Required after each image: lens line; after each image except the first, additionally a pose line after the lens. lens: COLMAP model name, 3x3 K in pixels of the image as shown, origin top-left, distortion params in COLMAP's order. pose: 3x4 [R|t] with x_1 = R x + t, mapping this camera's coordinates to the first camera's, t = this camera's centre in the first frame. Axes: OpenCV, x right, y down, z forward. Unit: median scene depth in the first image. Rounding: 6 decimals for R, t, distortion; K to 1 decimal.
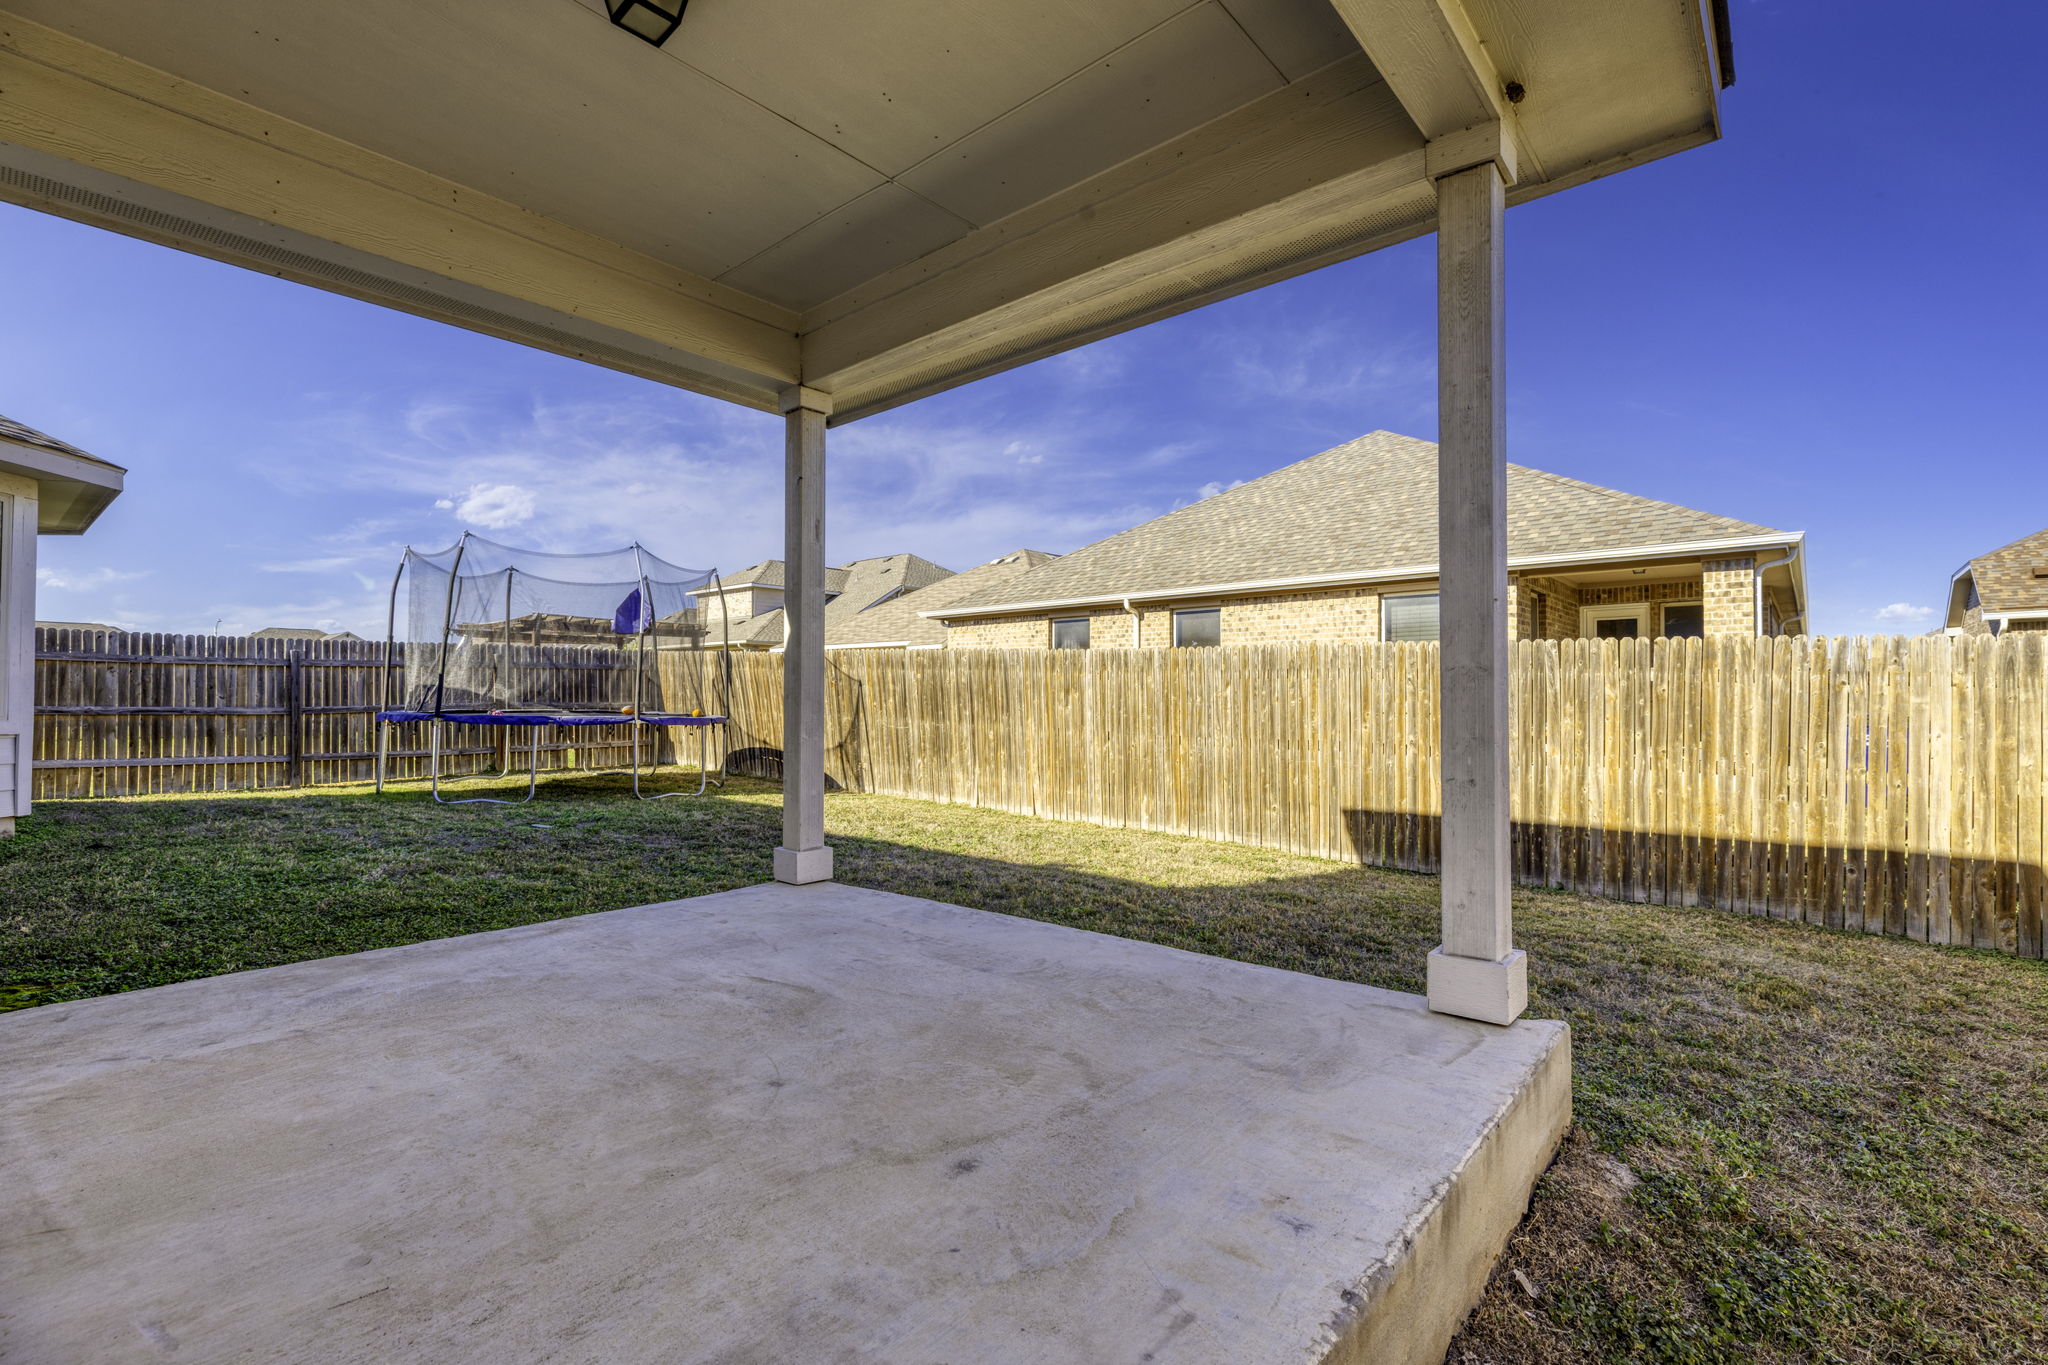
lens RADIAL K [[913.0, 0, 1031.8], [0, 913.0, 685.3], [0, 0, 1]] dist [0.000780, 0.001488]
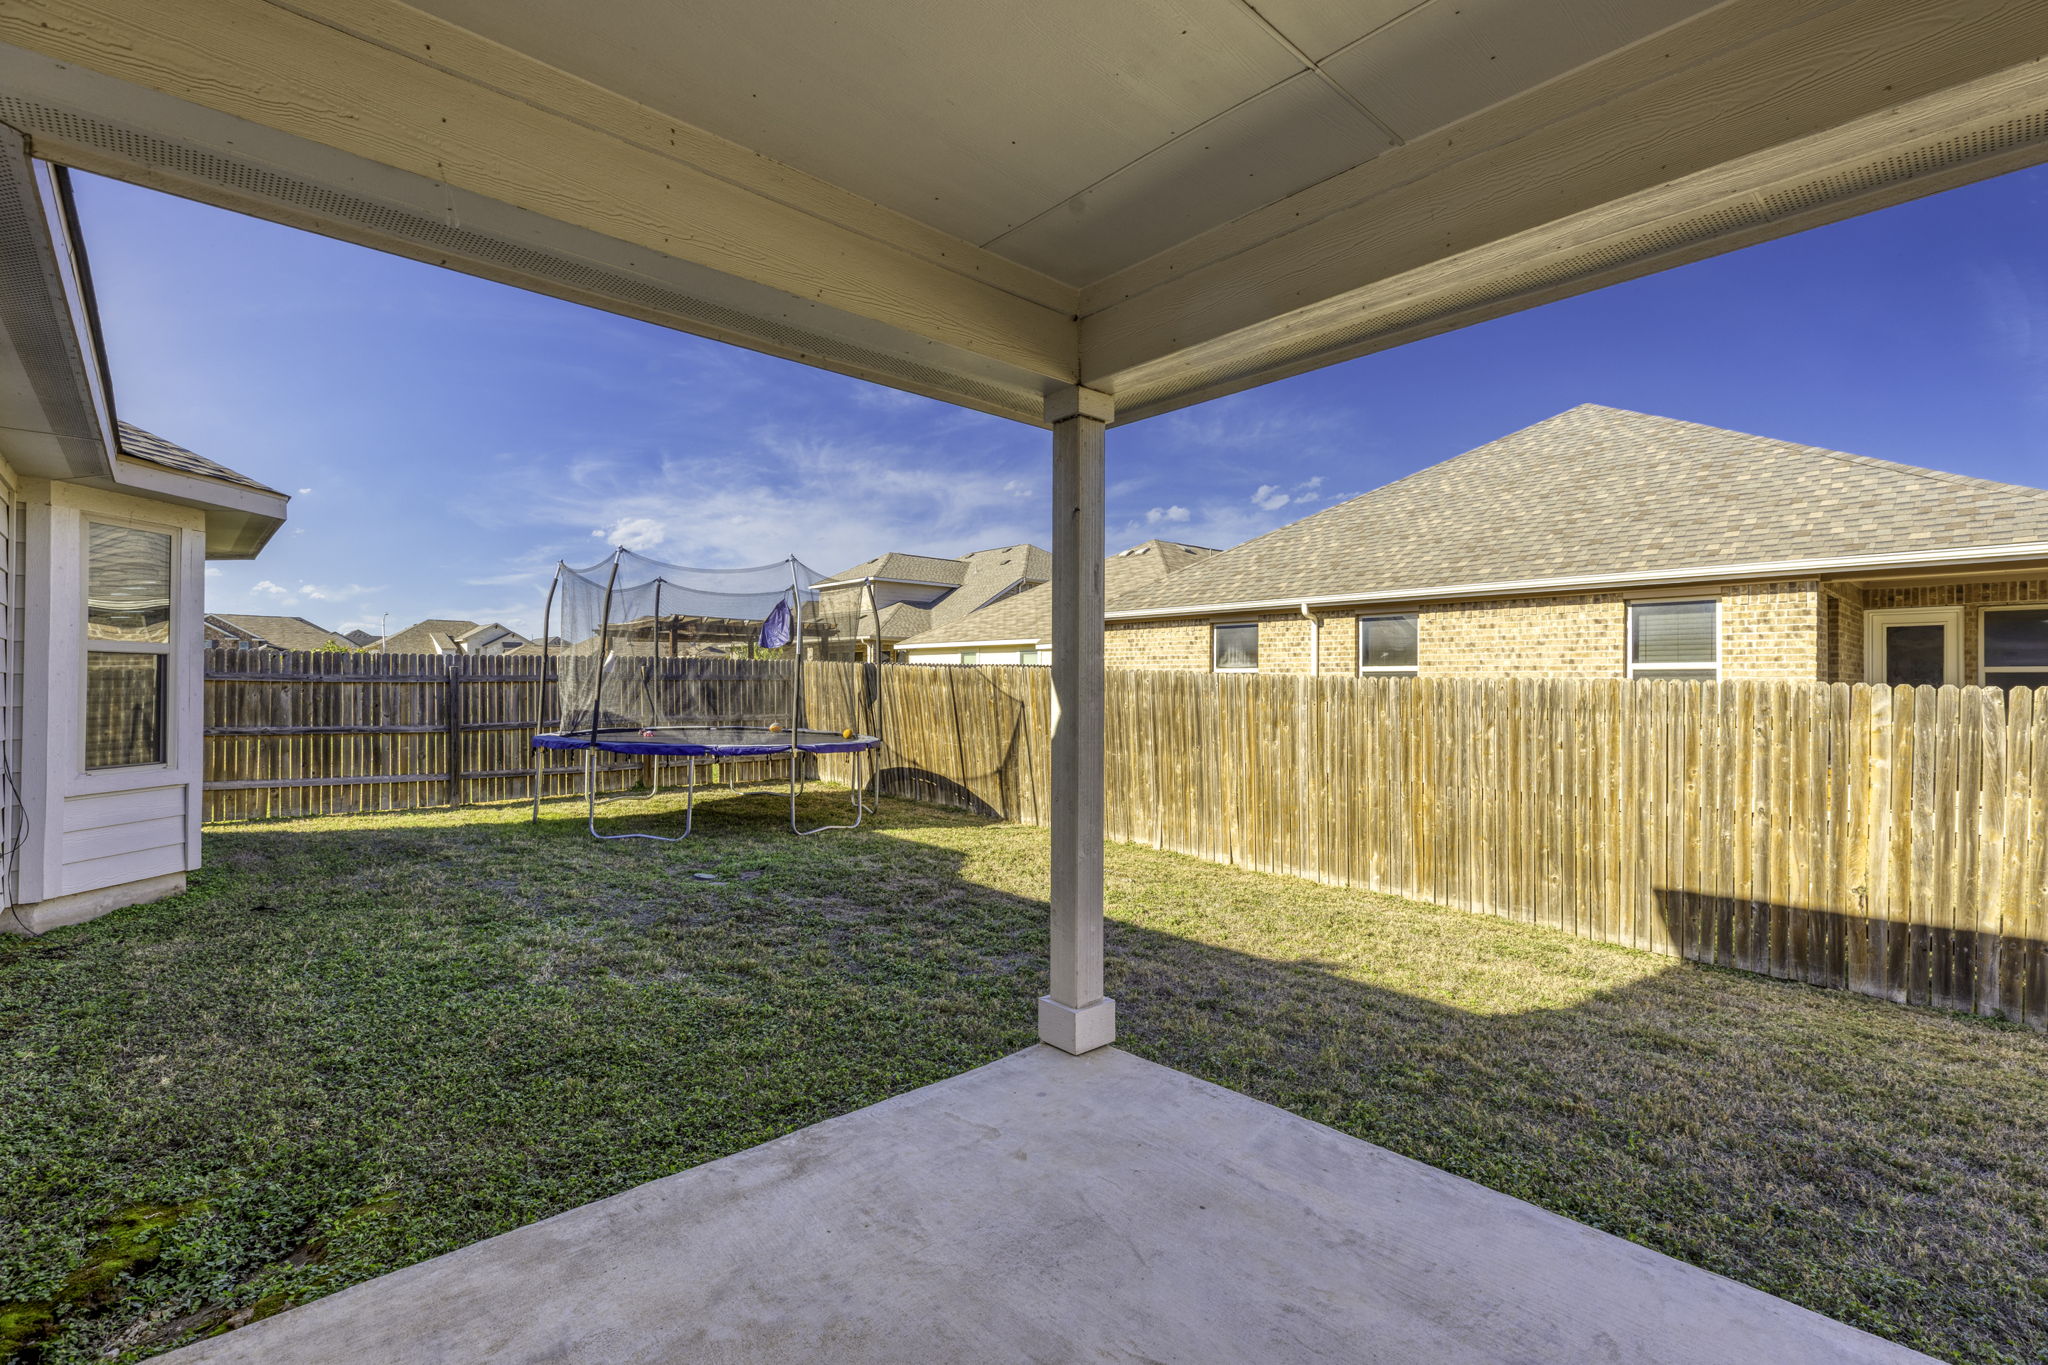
lens RADIAL K [[913.0, 0, 1015.7], [0, 913.0, 682.3], [0, 0, 1]] dist [0.000780, 0.001488]
pose [[0.992269, 0.007272, -0.123891, -0.097287], [-0.005346, 0.999860, 0.015870, -0.044978], [0.123989, -0.015085, 0.992169, 0.114939]]
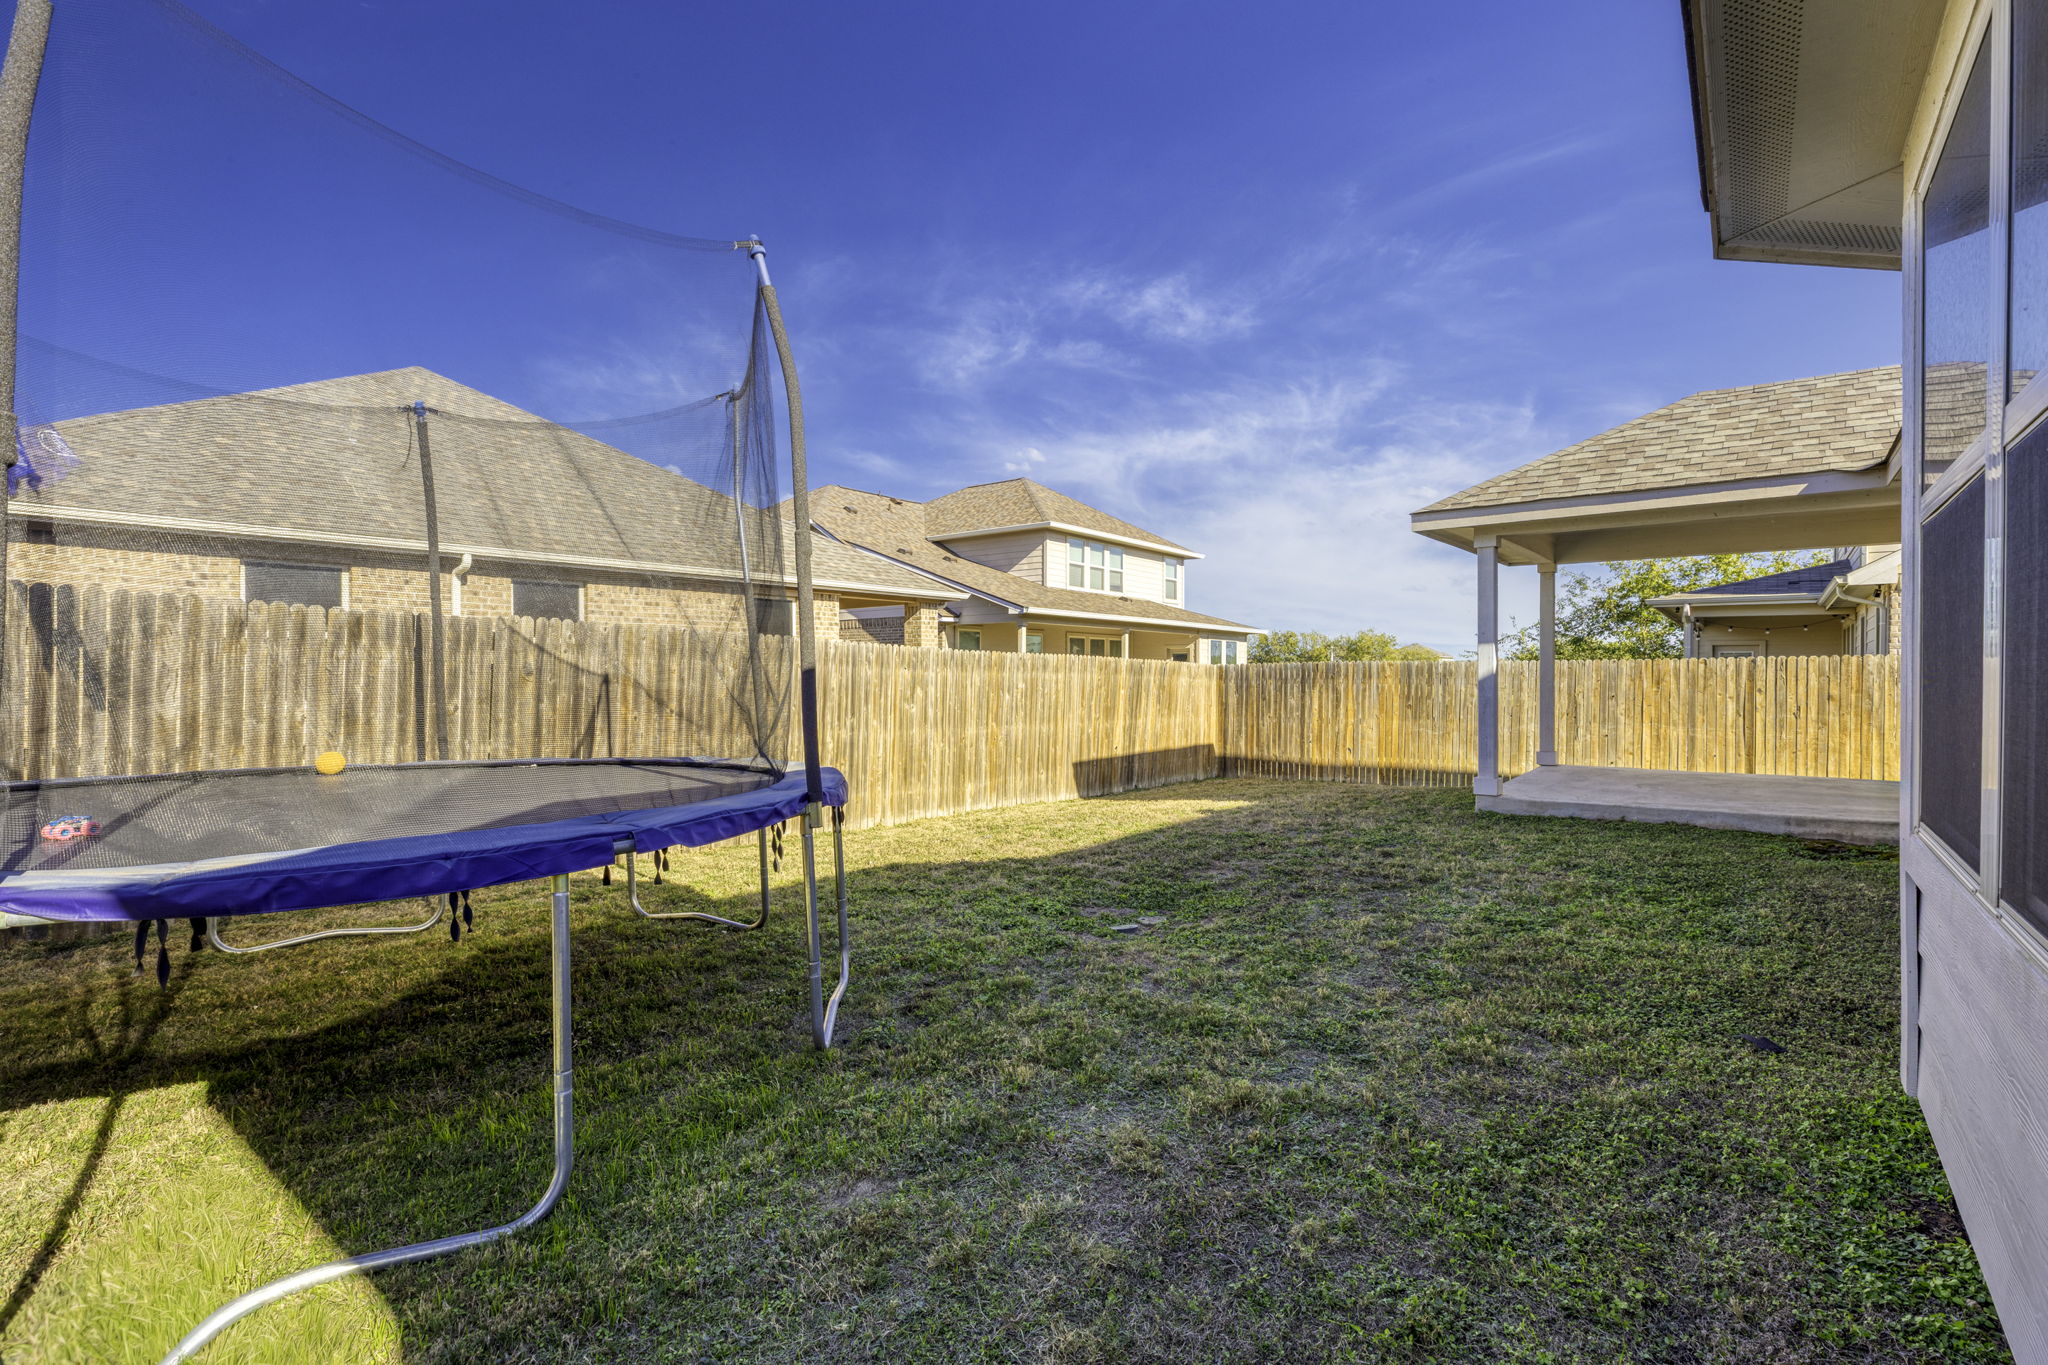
lens RADIAL K [[913.0, 0, 1025.3], [0, 913.0, 669.8], [0, 0, 1]] dist [0.000780, 0.001488]
pose [[-0.031643, 0.003328, 0.999494, -0.949708], [-0.018806, 0.999815, -0.003925, -0.013007], [-0.999322, -0.018921, -0.031575, 0.915866]]
